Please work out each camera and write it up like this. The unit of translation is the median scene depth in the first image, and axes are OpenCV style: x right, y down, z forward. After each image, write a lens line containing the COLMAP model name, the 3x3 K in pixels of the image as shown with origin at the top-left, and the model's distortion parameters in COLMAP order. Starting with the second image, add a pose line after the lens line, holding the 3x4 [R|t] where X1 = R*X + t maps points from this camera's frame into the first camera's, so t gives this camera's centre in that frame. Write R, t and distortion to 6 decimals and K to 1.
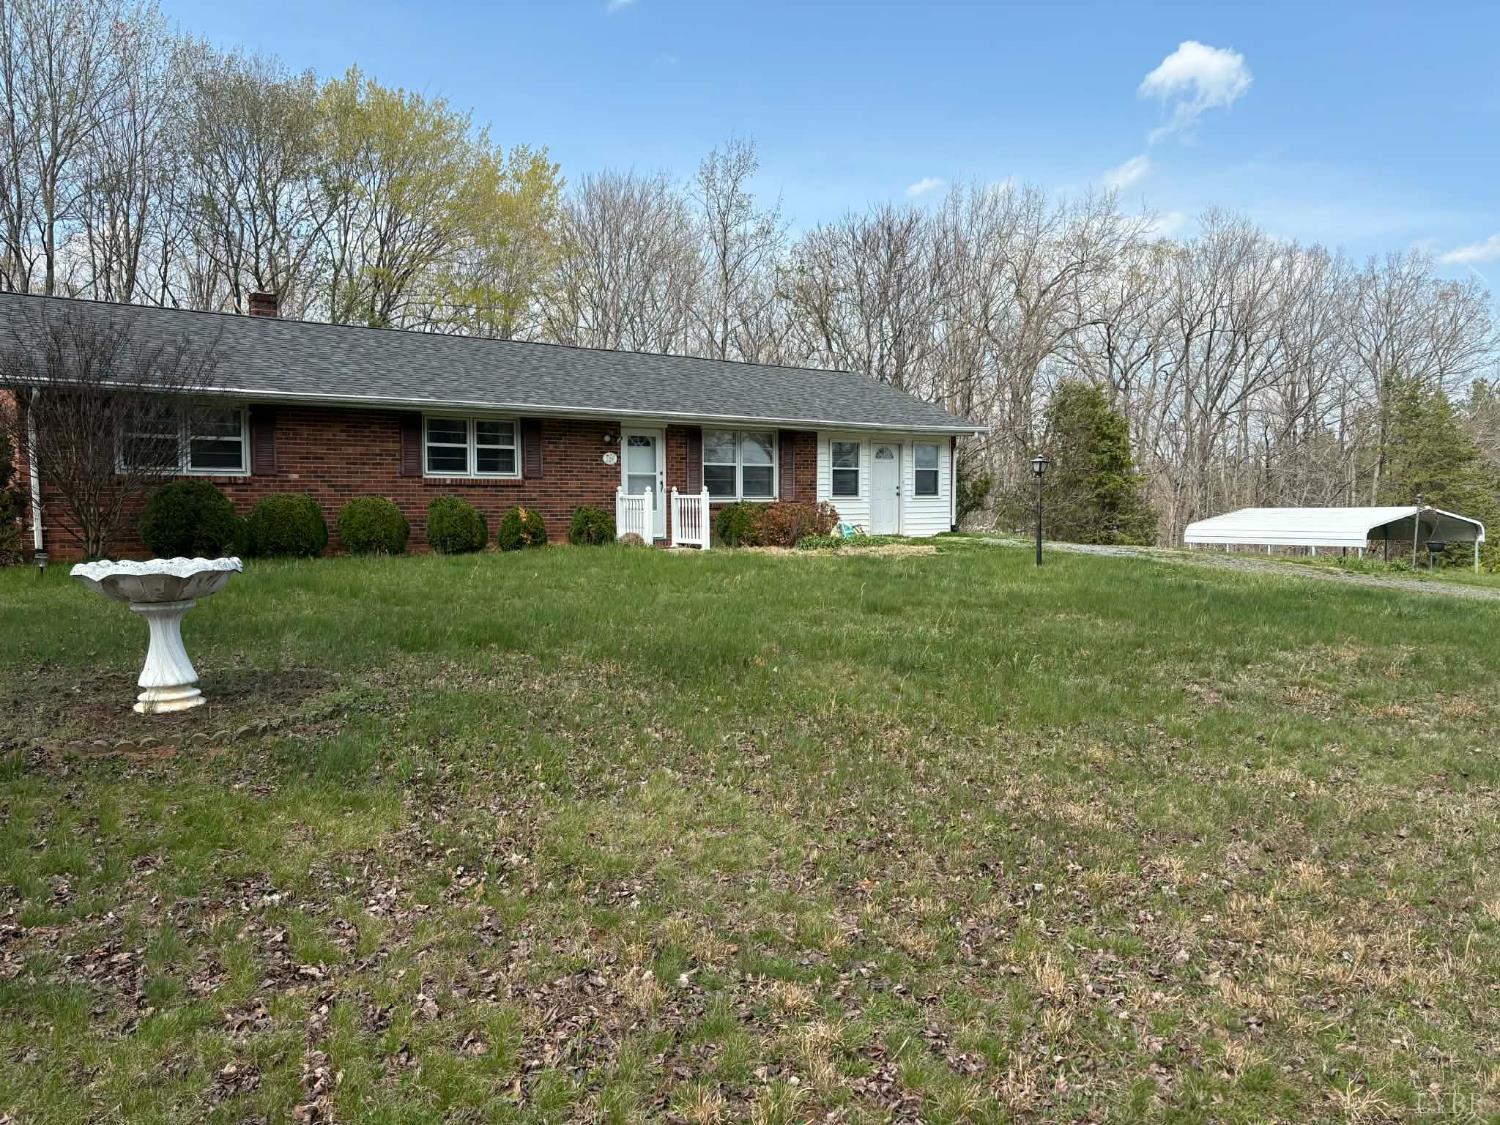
lens RADIAL K [[1179.2, 0, 793.1], [0, 1179.2, 563.5], [0, 0, 1]] dist [0.053799, -0.047627]
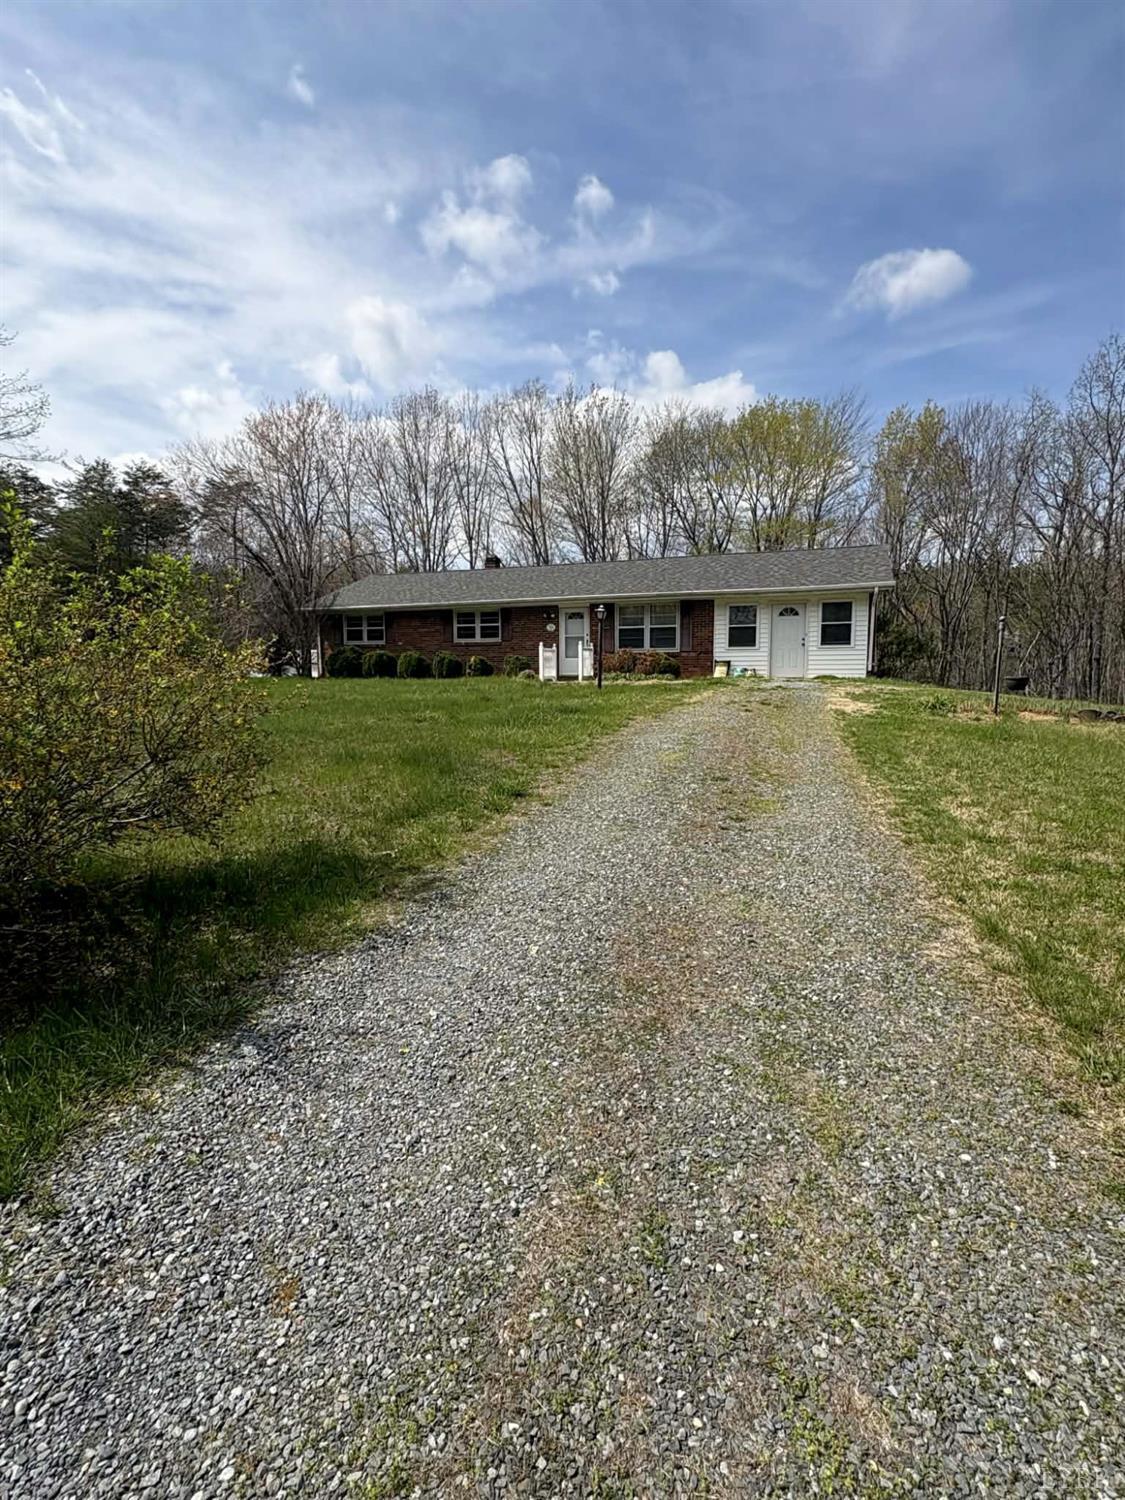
lens RADIAL K [[750.4, 0, 547.2], [0, 750.4, 759.3], [0, 0, 1]] dist [0.004869, 0.001725]
pose [[0.471399, 0.099985, -0.876234, 0.799640], [-0.047147, 0.994989, 0.088172, 0.005322], [0.880659, -0.000252, 0.473751, 0.470416]]
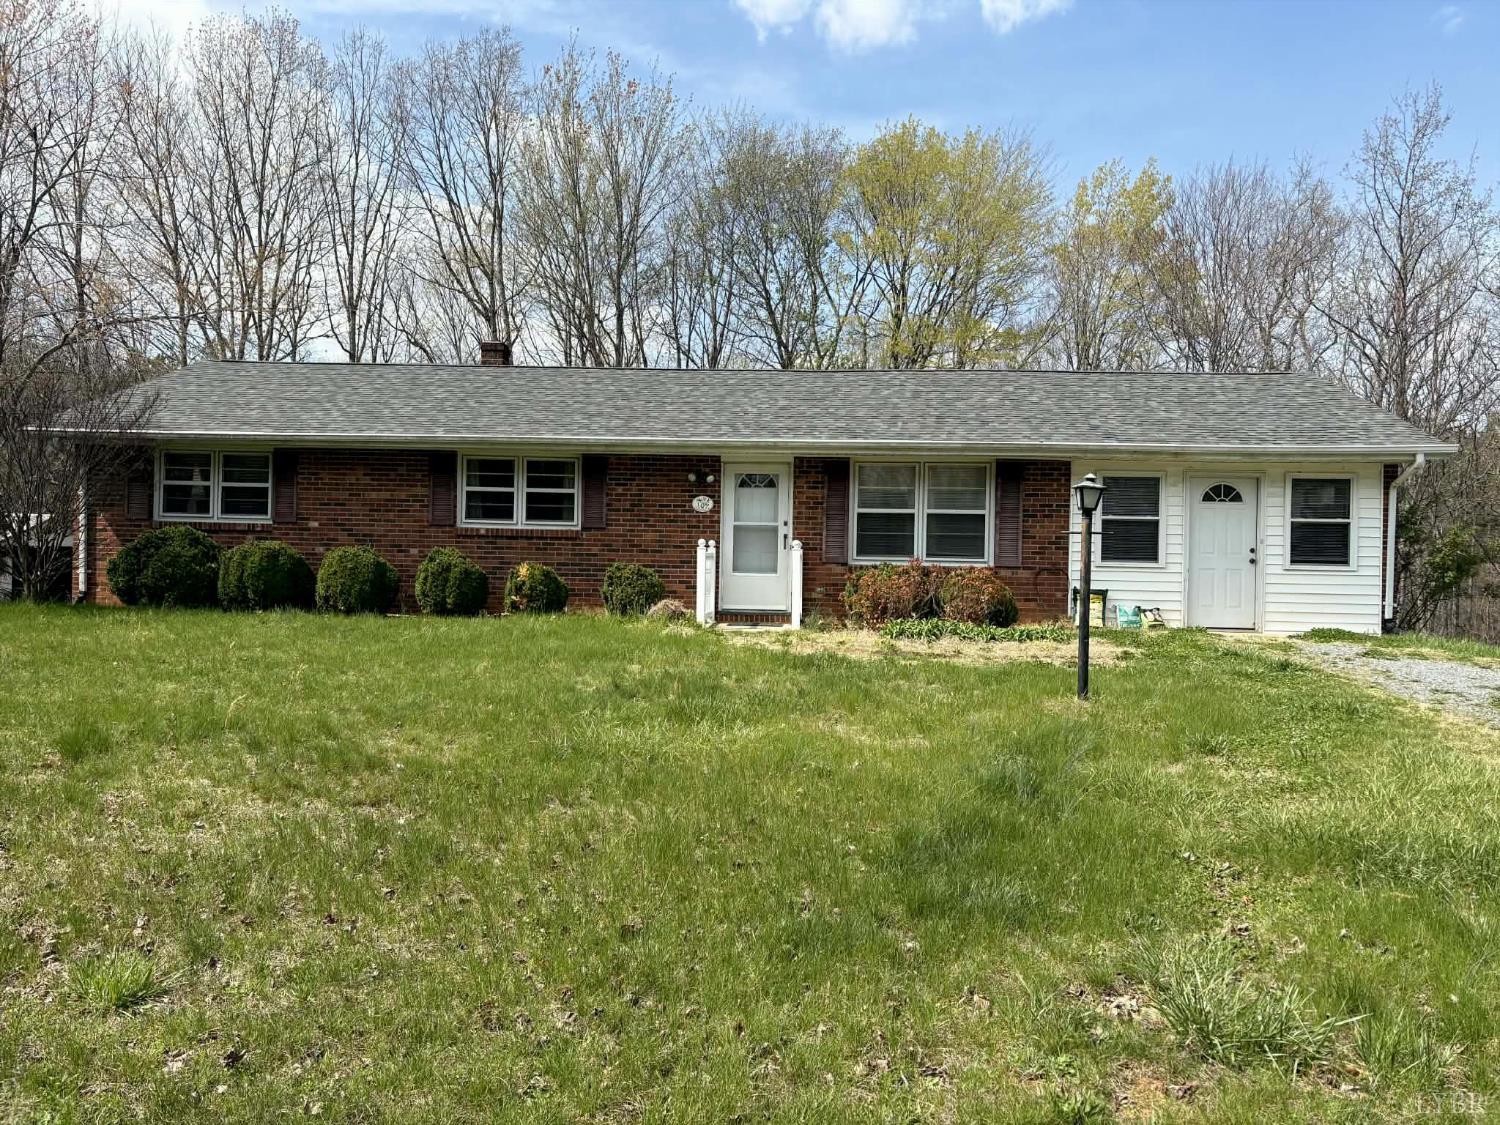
lens RADIAL K [[1179.2, 0, 760.2], [0, 1179.2, 563.0], [0, 0, 1]] dist [0.053799, -0.047627]
pose [[0.721858, 0.022649, -0.691671, 0.393493], [-0.059546, 0.997790, -0.029471, -0.029858], [0.689475, 0.062460, 0.721611, 0.467873]]
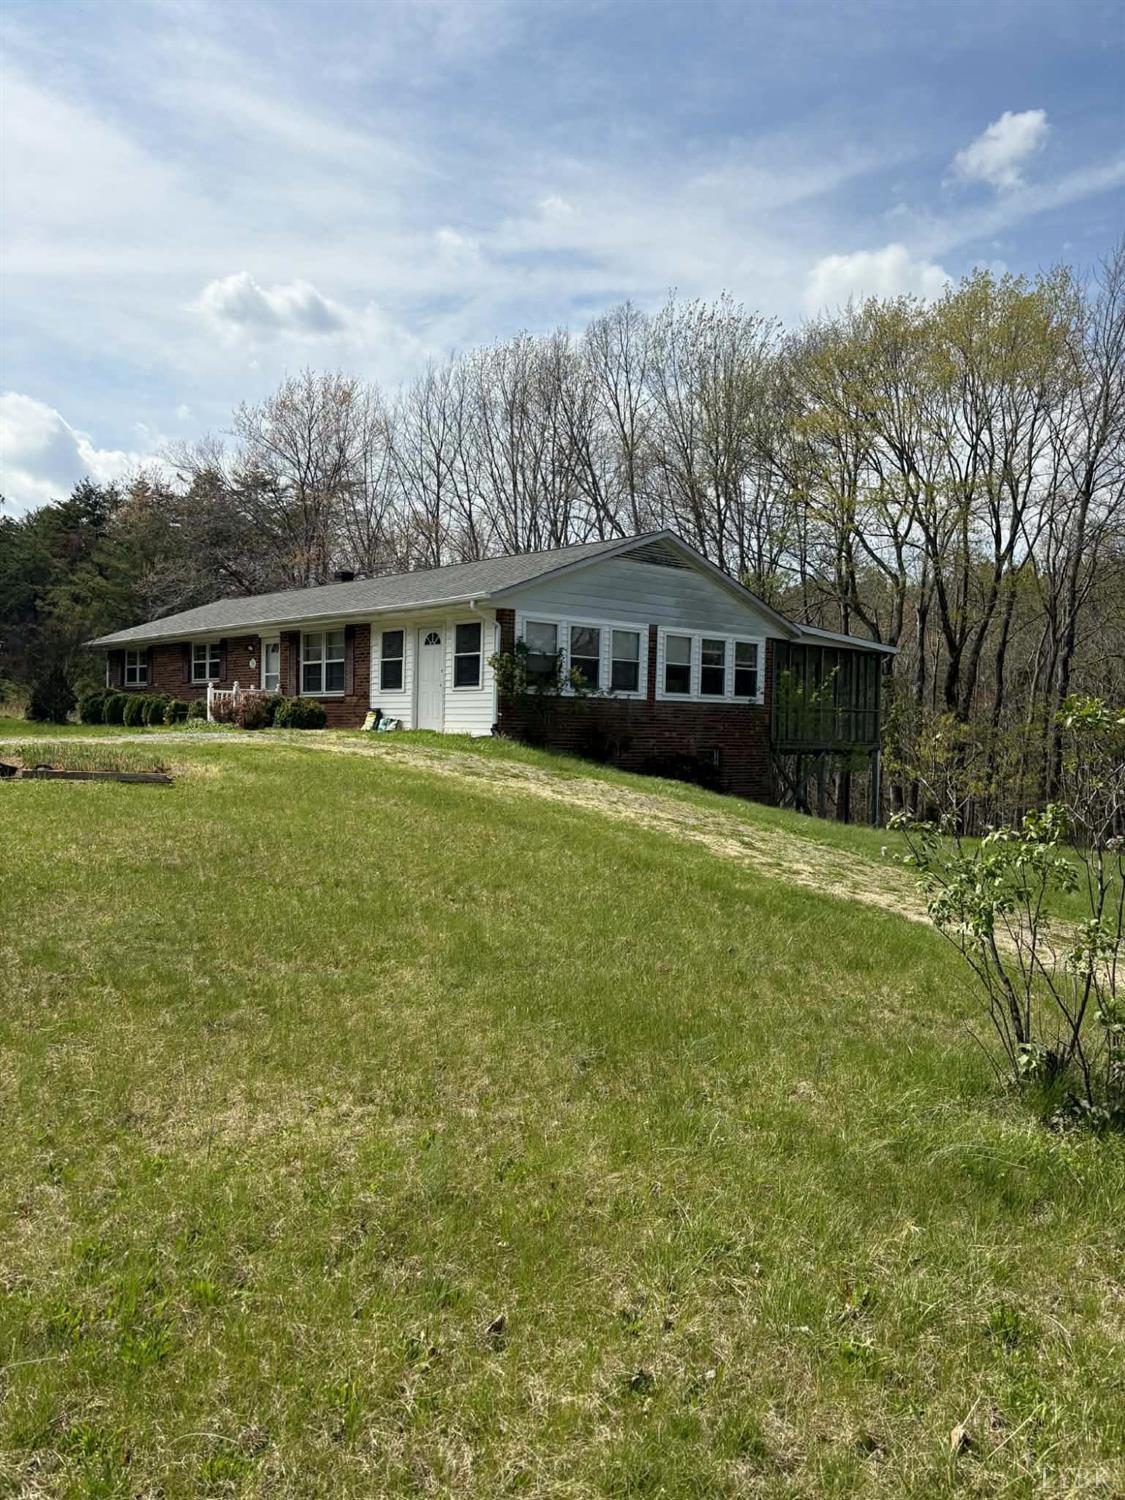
lens RADIAL K [[1129.0, 0, 566.3], [0, 1129.0, 751.7], [0, 0, 1]] dist [0.043507, -0.000661]
pose [[0.047661, 0.027367, -0.998489, 1.094763], [-0.063548, 0.997683, 0.024312, -0.043679], [0.996840, 0.062293, 0.049289, 1.265661]]
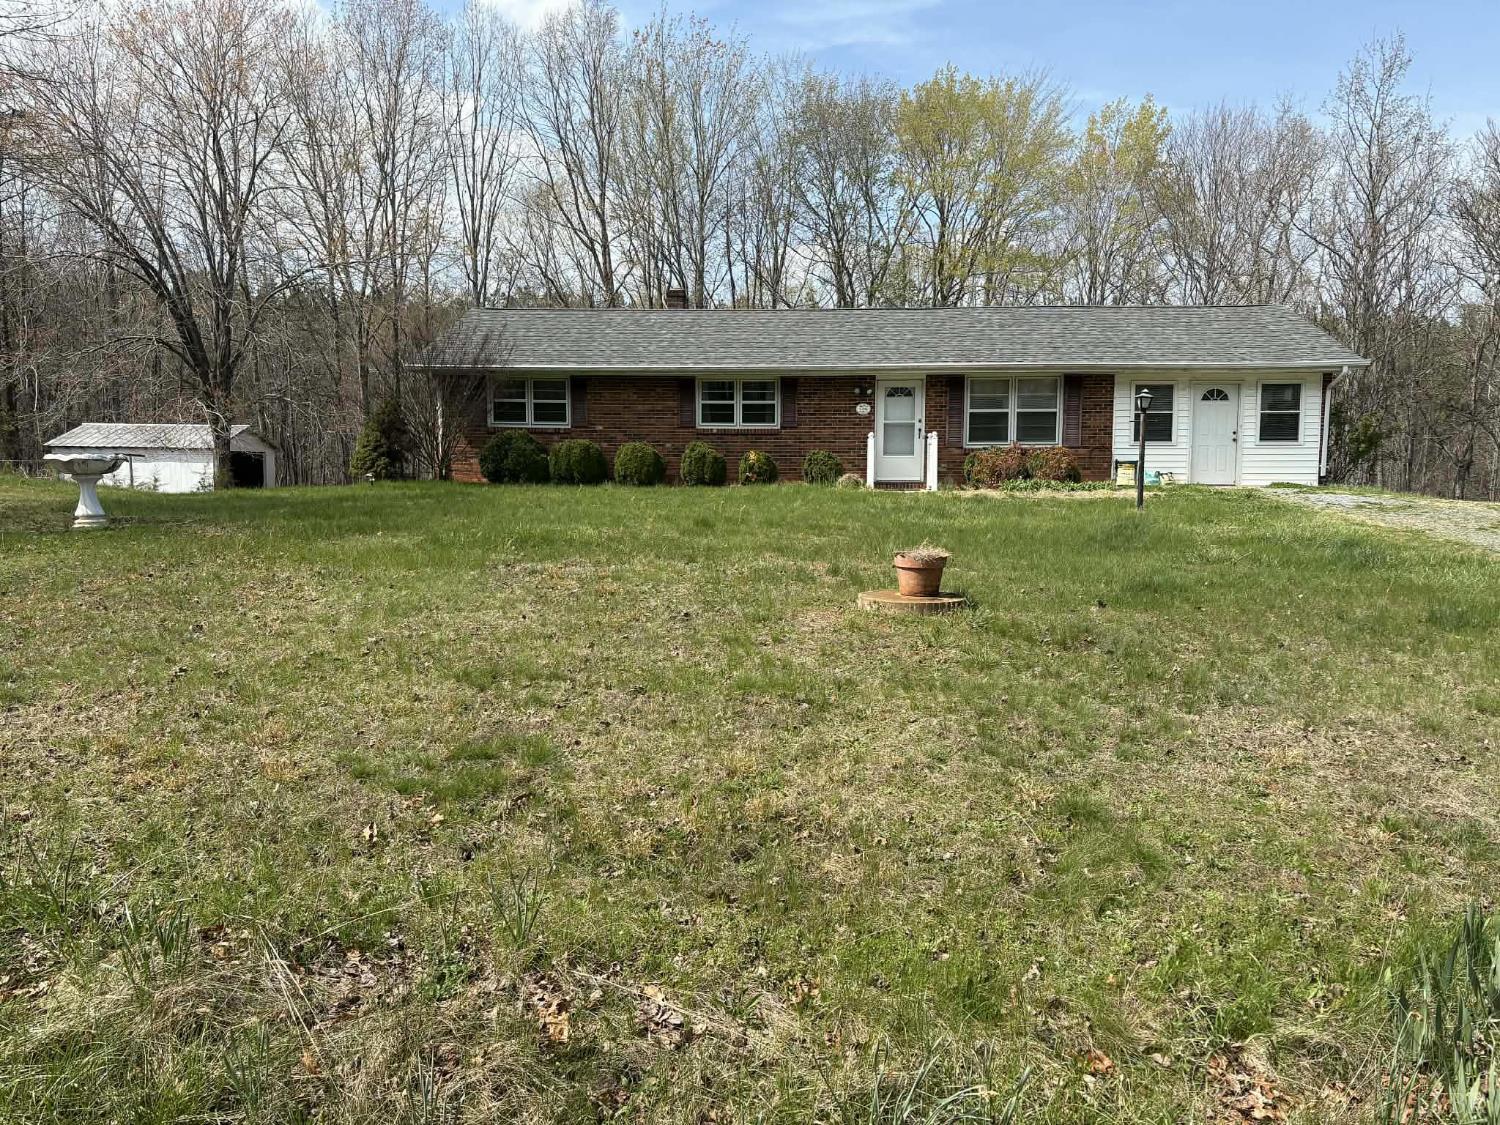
lens RADIAL K [[1179.2, 0, 760.8], [0, 1179.2, 570.2], [0, 0, 1]] dist [0.053799, -0.047627]
pose [[0.729351, 0.068334, -0.680719, 0.542339], [-0.040169, 0.997560, 0.057102, 0.004487], [0.682960, -0.014304, 0.730316, 0.103040]]
